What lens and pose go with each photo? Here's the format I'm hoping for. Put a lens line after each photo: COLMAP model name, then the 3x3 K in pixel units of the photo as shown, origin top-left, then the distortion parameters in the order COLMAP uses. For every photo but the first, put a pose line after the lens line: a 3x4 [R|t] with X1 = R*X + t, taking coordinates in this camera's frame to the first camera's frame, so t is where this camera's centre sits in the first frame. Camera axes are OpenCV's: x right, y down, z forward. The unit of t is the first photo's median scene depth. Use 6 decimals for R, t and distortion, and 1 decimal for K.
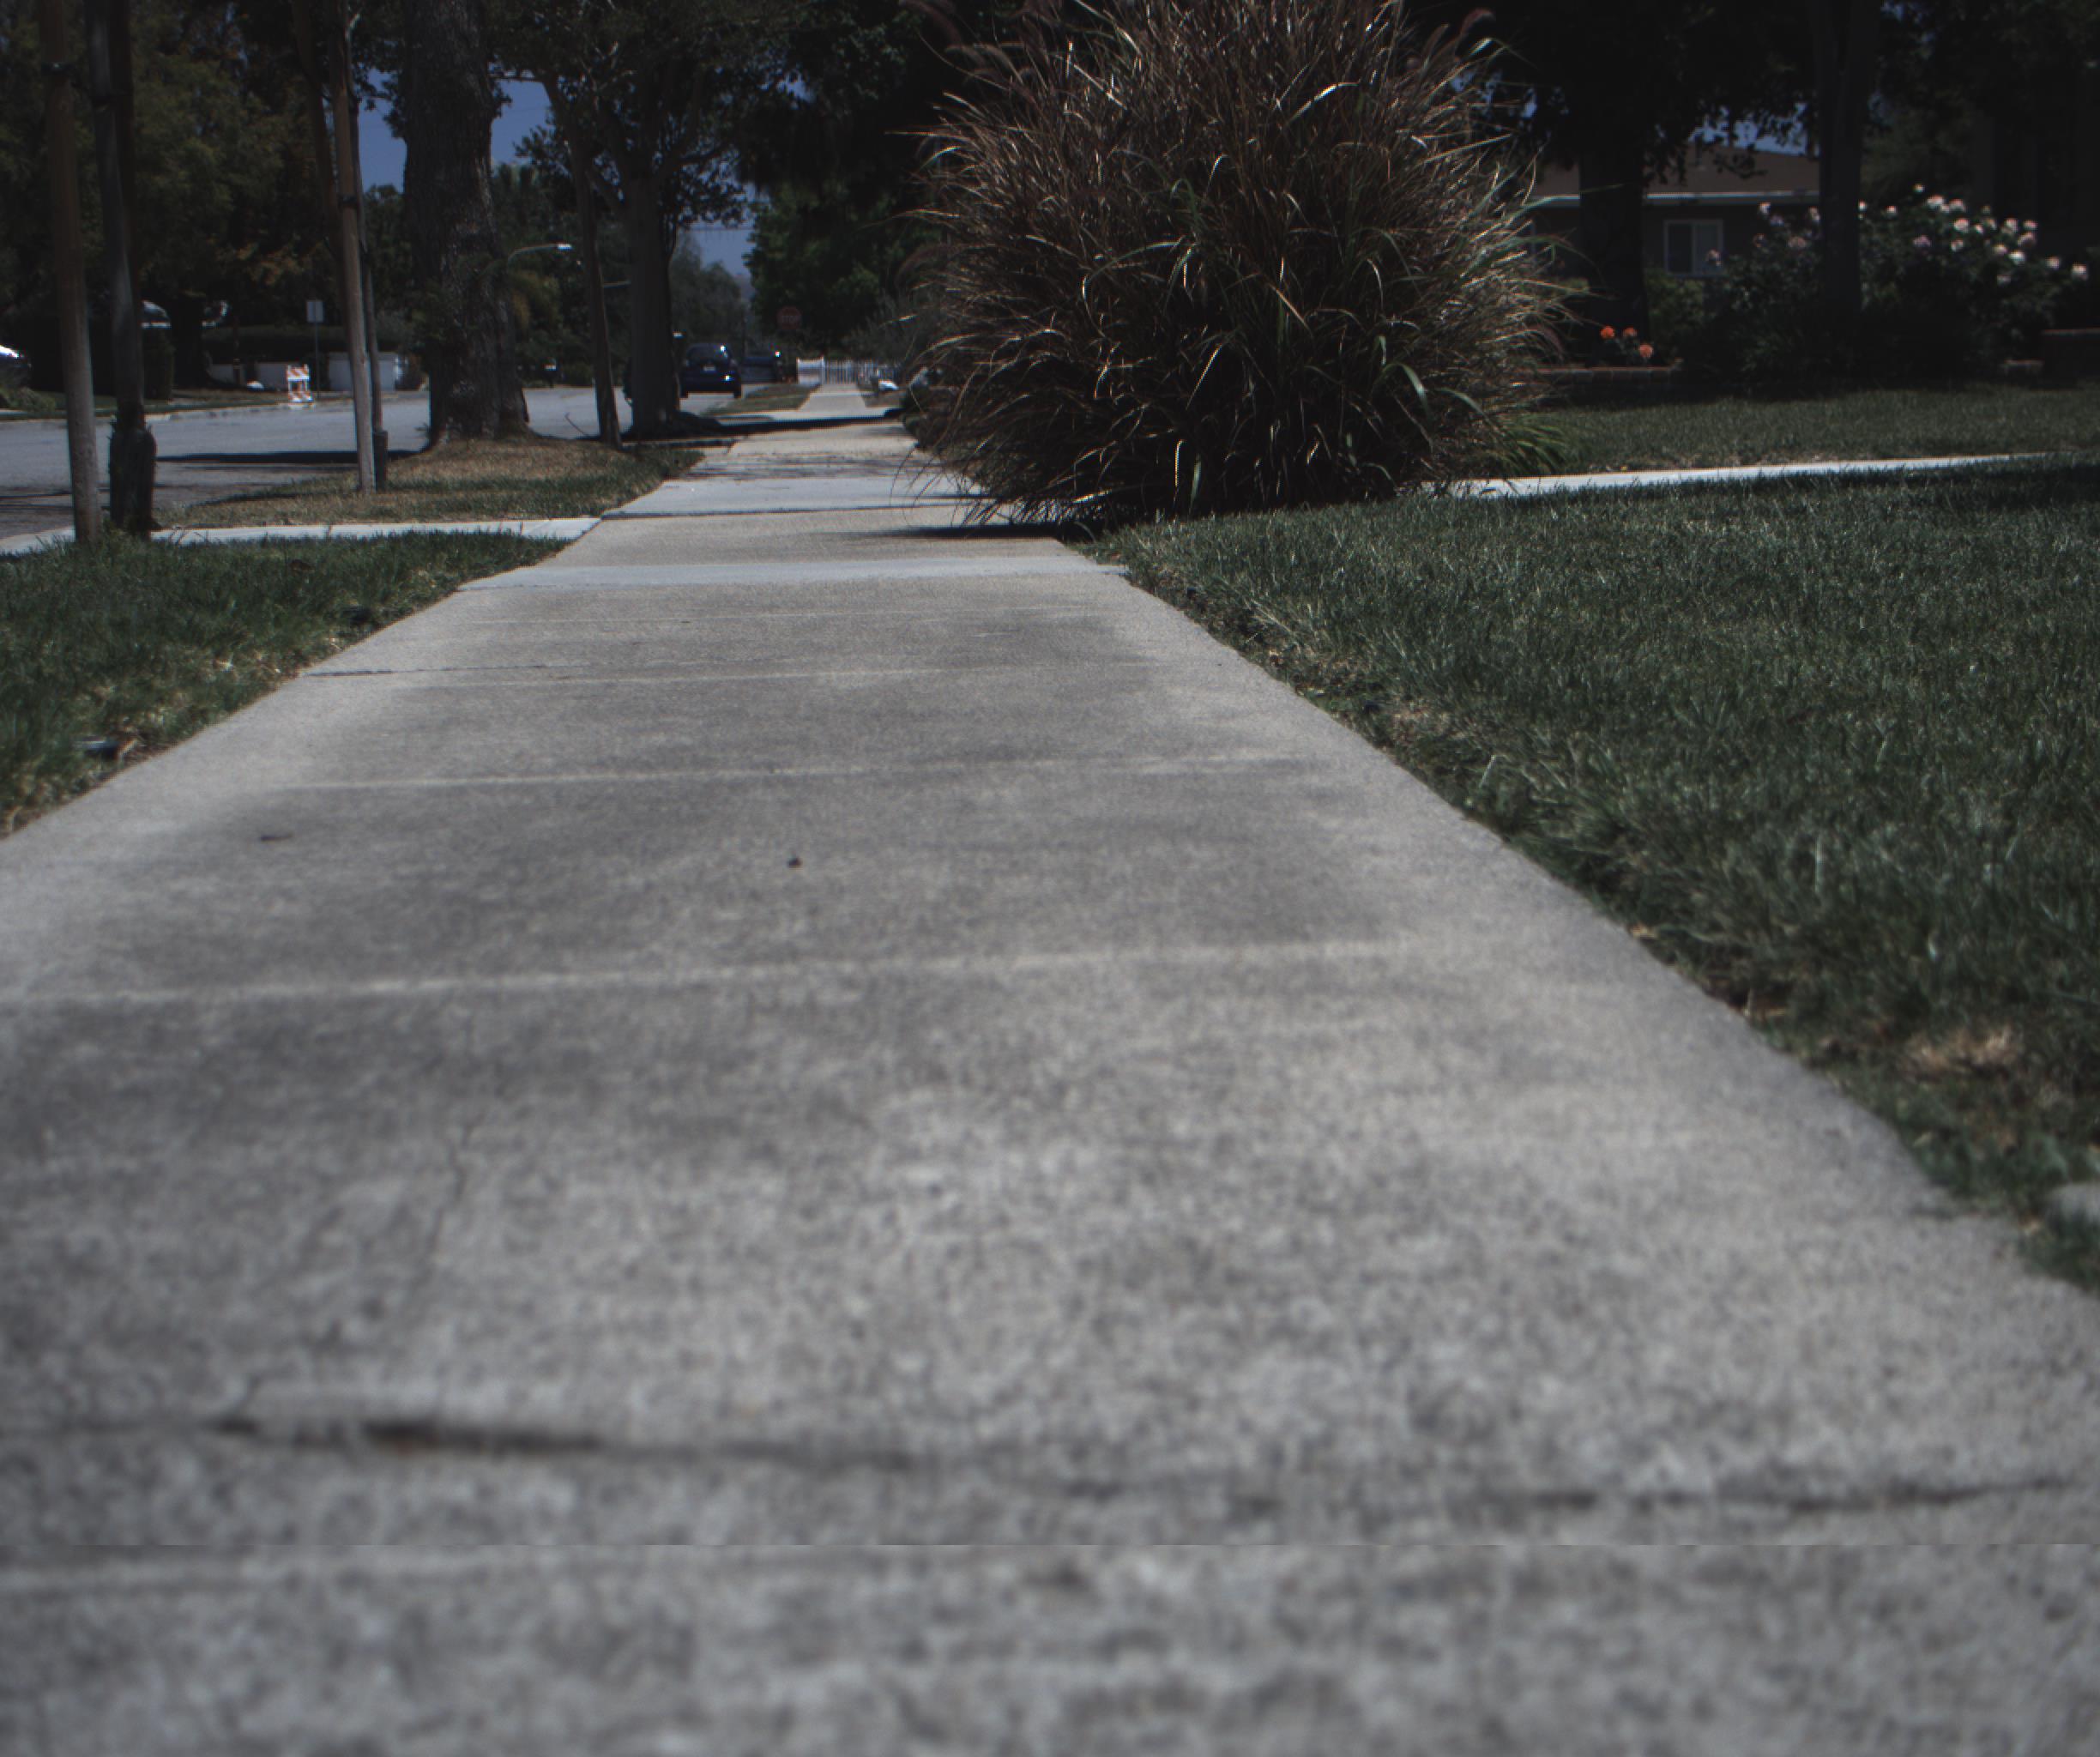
lens RADIAL K [[3971.9, 0, 1050.0], [0, 3971.9, 878.5], [0, 0, 1]] dist [-0.186502, 0.918208]
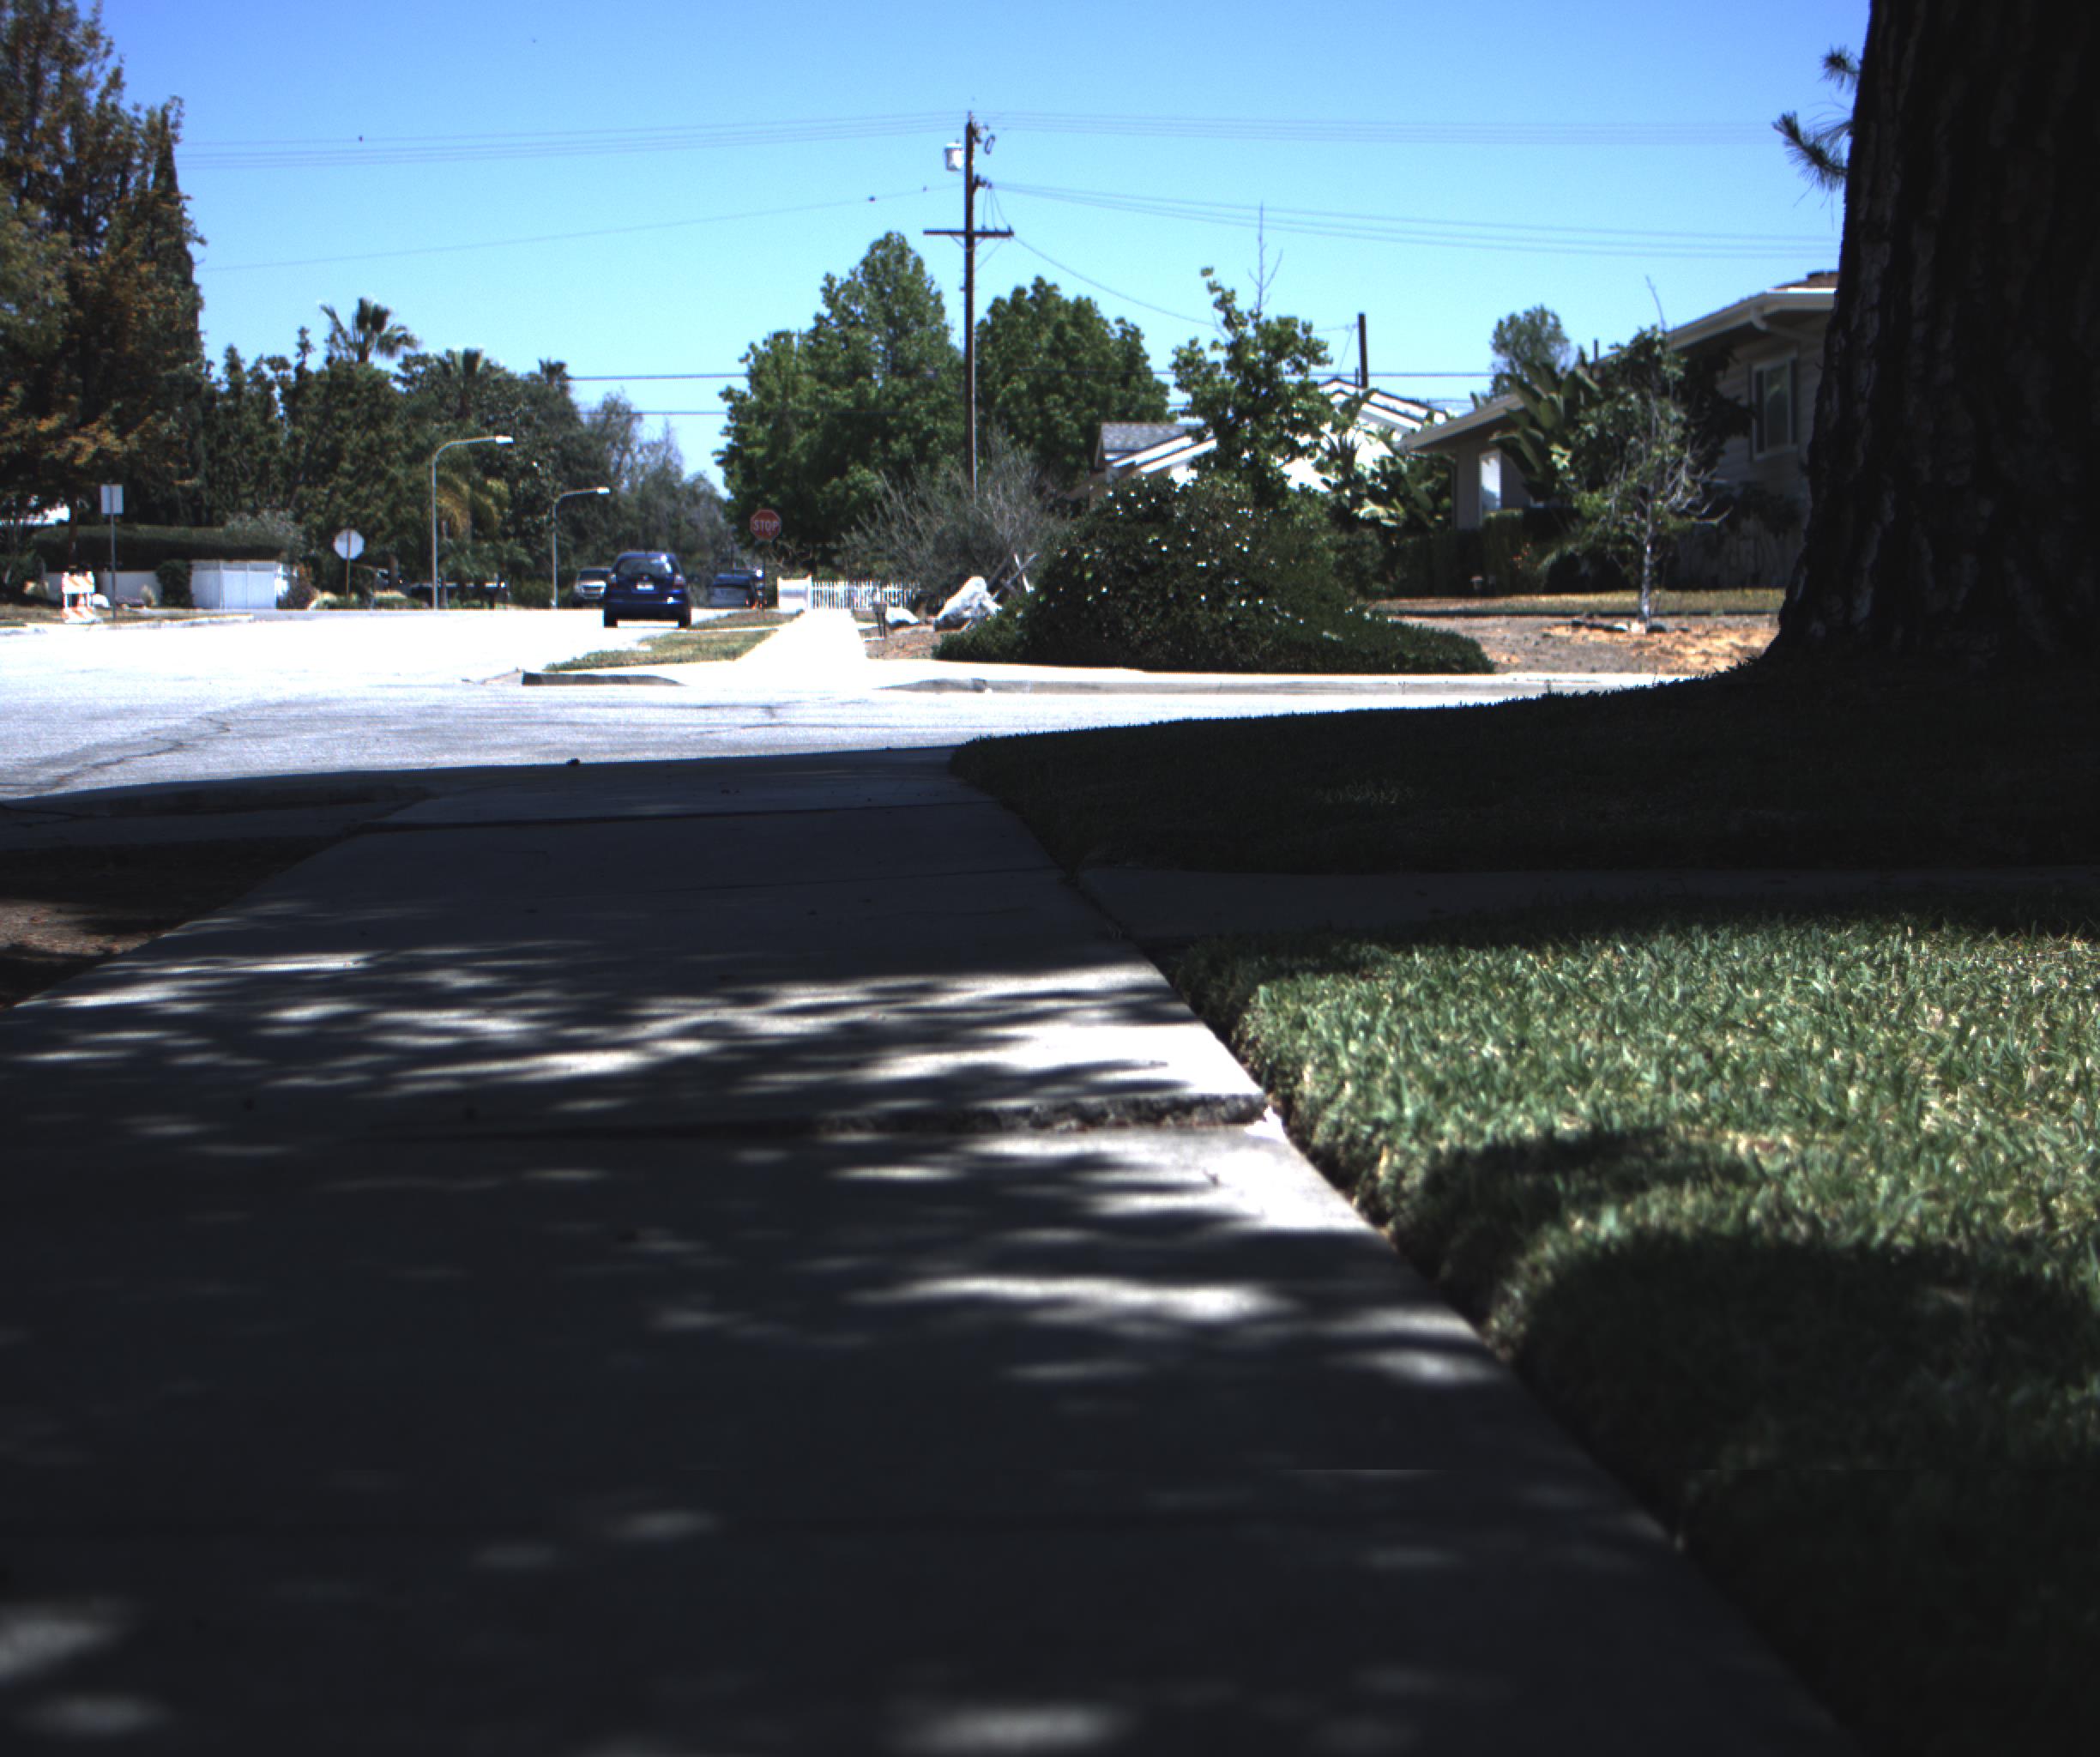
lens RADIAL K [[3971.9, 0, 1050.0], [0, 3971.9, 878.5], [0, 0, 1]] dist [-0.186502, 0.918208]
pose [[0.999863, 0.016413, 0.002246, -0.046573], [-0.016257, 0.998226, -0.057271, -0.123741], [-0.003182, 0.057227, 0.998356, 0.978509]]
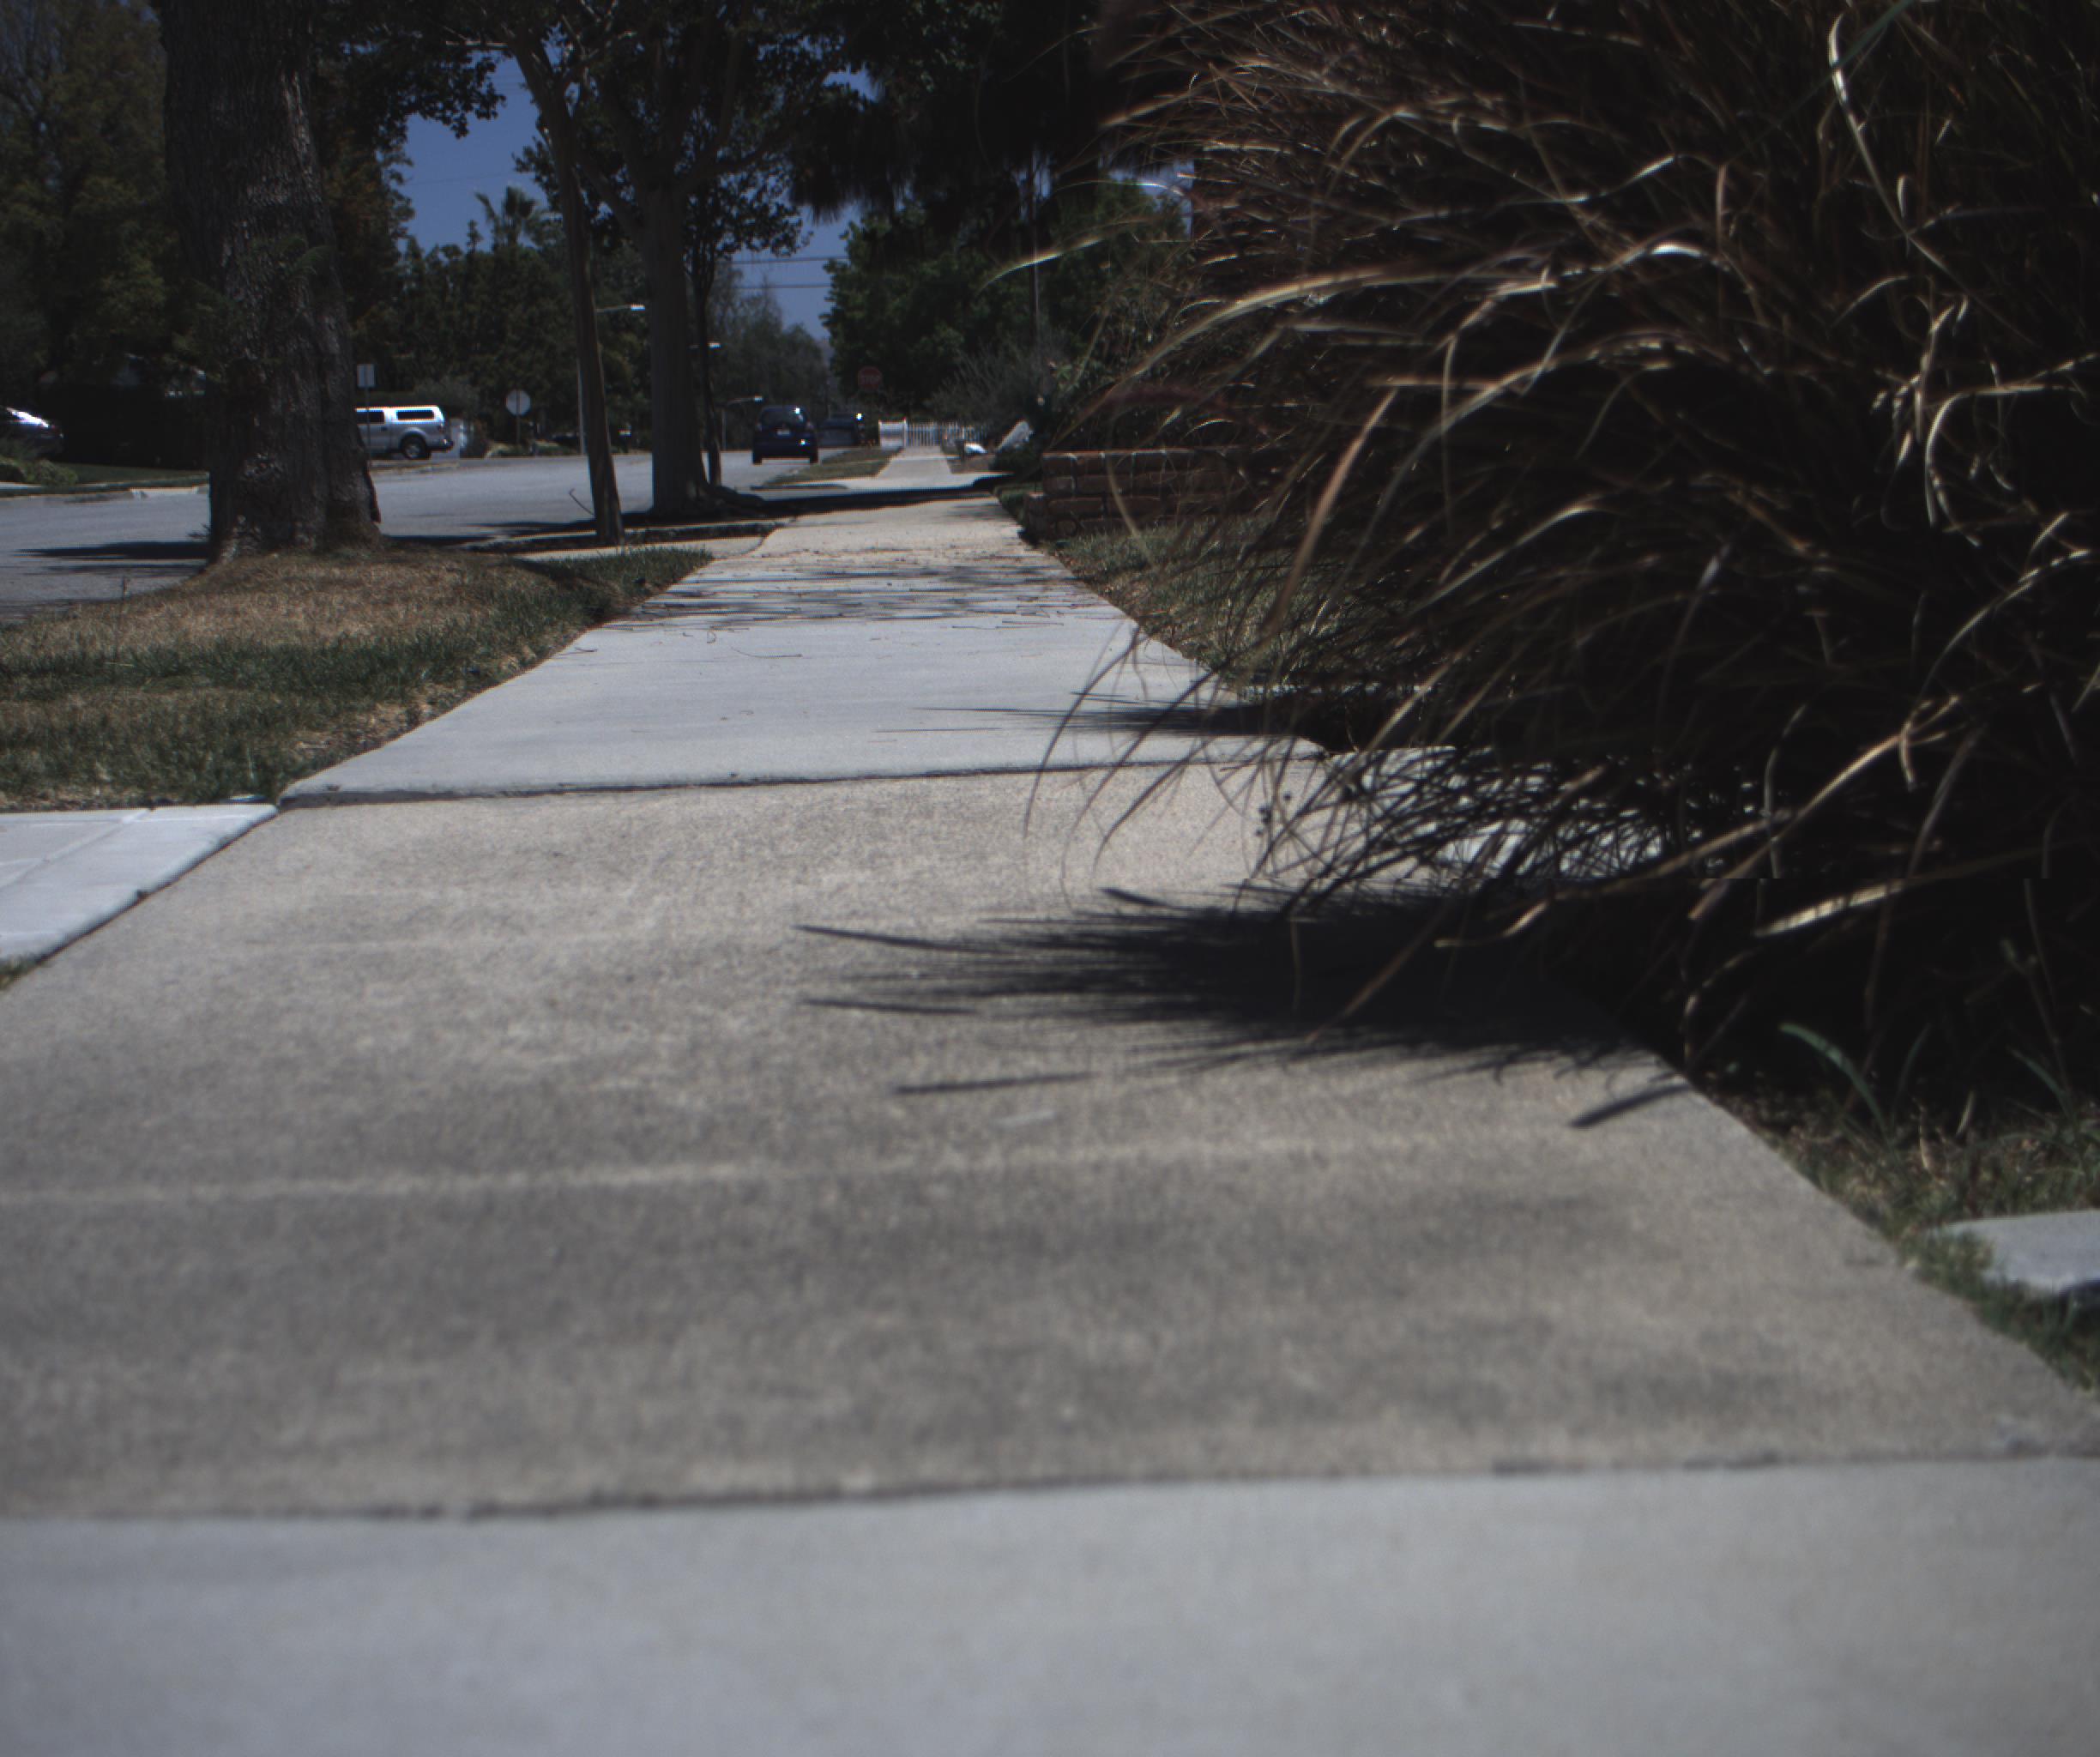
lens RADIAL K [[3971.9, 0, 1050.0], [0, 3971.9, 878.5], [0, 0, 1]] dist [-0.186502, 0.918208]
pose [[0.999724, -0.007664, -0.022211, -0.010008], [0.007323, 0.999855, -0.015401, -0.027827], [0.022326, 0.015234, 0.999635, 0.219474]]
